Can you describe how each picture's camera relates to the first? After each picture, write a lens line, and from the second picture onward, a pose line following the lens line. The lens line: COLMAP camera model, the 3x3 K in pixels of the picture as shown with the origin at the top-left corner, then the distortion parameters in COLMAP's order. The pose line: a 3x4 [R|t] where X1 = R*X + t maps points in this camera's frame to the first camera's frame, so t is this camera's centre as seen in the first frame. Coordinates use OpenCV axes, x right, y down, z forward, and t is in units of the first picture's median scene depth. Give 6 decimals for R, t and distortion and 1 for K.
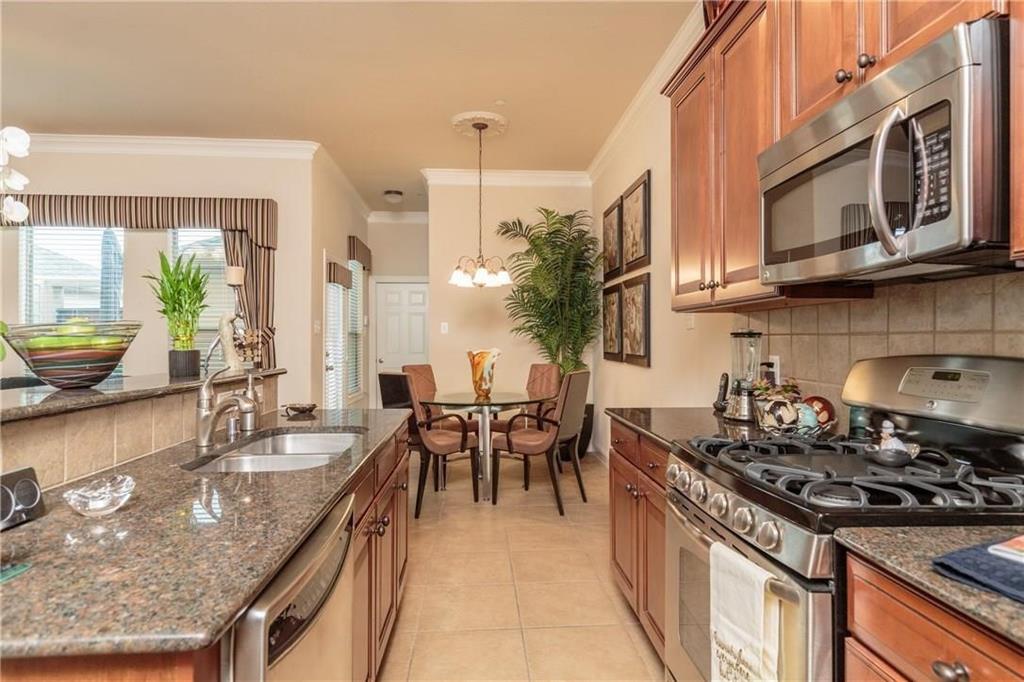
lens RADIAL K [[565.2, 0, 506.8], [0, 565.2, 333.9], [0, 0, 1]] dist [0.004198, -0.000820]
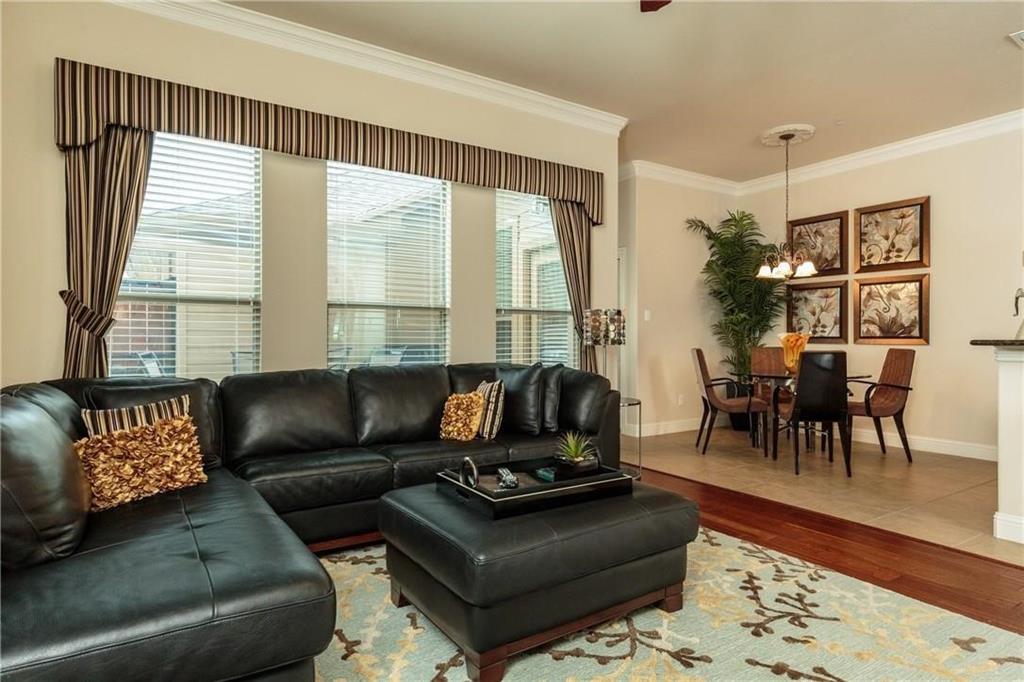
lens RADIAL K [[582.9, 0, 506.3], [0, 582.9, 340.9], [0, 0, 1]] dist [0.000004, 0.001142]
pose [[0.864911, -0.002088, 0.501920, -1.141365], [-0.003319, 0.999946, 0.009880, 0.035216], [-0.501914, -0.010211, 0.864858, 0.263140]]
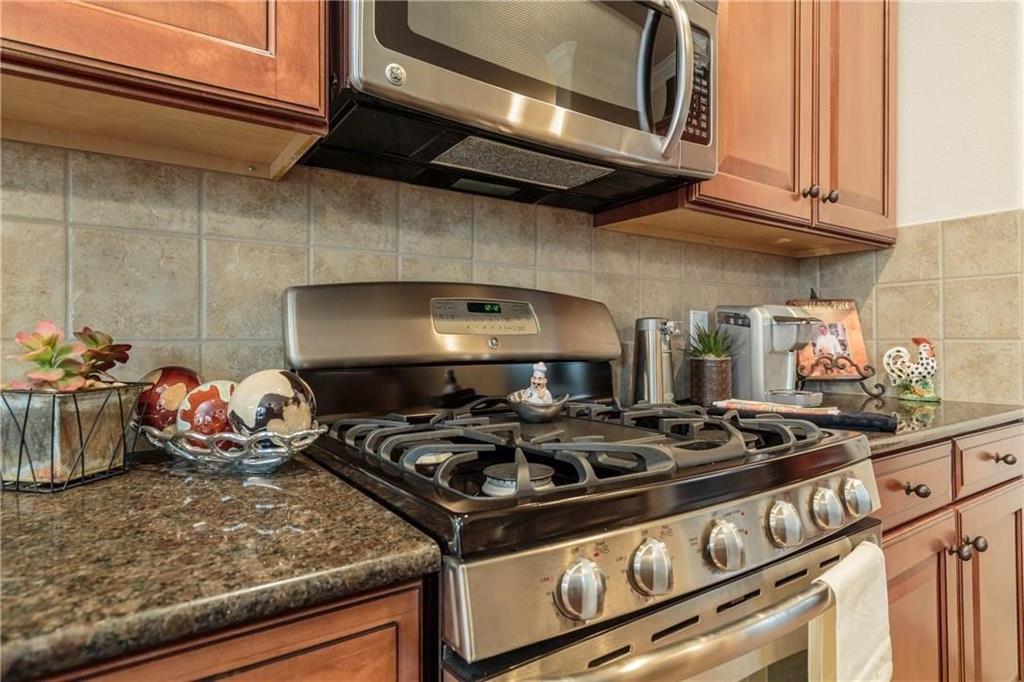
lens RADIAL K [[565.2, 0, 511.4], [0, 565.2, 340.2], [0, 0, 1]] dist [0.004198, -0.000820]
pose [[-0.517908, -0.001203, 0.855436, 0.014755], [-0.010595, 0.999931, -0.005008, 0.037233], [-0.855371, -0.011657, -0.517885, 0.413989]]
